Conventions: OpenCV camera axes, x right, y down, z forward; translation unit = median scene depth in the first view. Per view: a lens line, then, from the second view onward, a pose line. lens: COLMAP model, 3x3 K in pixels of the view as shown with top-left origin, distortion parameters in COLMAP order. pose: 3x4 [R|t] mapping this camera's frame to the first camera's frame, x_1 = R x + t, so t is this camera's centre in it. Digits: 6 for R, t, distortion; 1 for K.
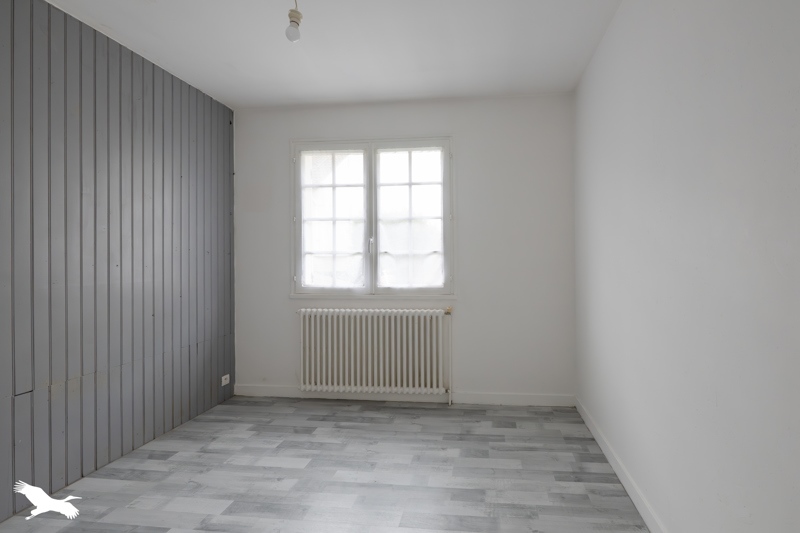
lens RADIAL K [[324.1, 0, 401.8], [0, 324.1, 261.4], [0, 0, 1]] dist [-0.000419, -0.000115]
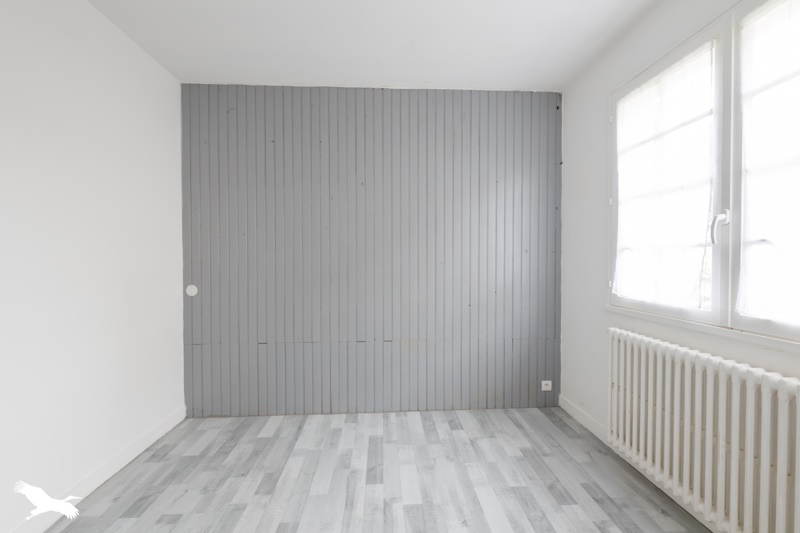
lens RADIAL K [[303.2, 0, 400.0], [0, 303.2, 266.5], [0, 0, 1]] dist [-0.000194, -0.000009]
pose [[0.311566, 0.022712, -0.949953, 0.189396], [-0.003803, 0.999736, 0.022655, -0.000223], [0.950217, -0.003446, 0.311570, 0.389603]]
